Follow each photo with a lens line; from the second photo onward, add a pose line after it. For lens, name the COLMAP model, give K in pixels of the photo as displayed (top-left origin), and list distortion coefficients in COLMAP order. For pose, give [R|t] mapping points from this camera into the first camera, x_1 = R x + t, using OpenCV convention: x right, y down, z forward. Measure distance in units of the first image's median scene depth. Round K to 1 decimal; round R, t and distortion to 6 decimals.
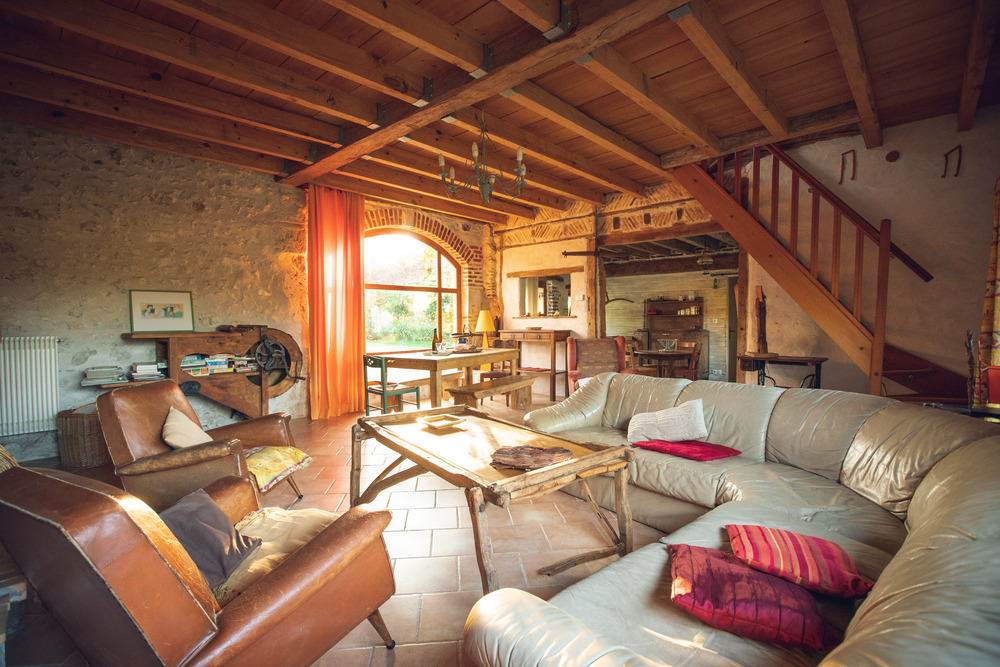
lens RADIAL K [[451.7, 0, 500.4], [0, 451.7, 331.2], [0, 0, 1]] dist [-0.021217, -0.000235]
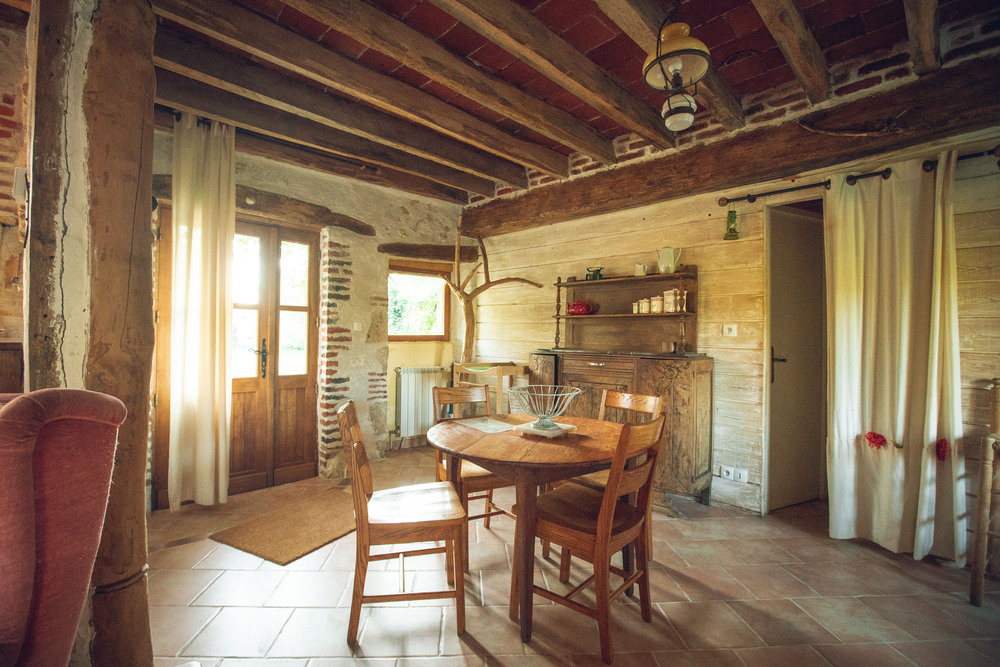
lens RADIAL K [[451.7, 0, 499.3], [0, 451.7, 333.5], [0, 0, 1]] dist [-0.021217, -0.000235]
pose [[0.999352, 0.015938, -0.032281, 0.298911], [-0.016686, 0.999595, -0.023036, -0.008600], [0.031901, 0.023560, 0.999213, 0.623318]]
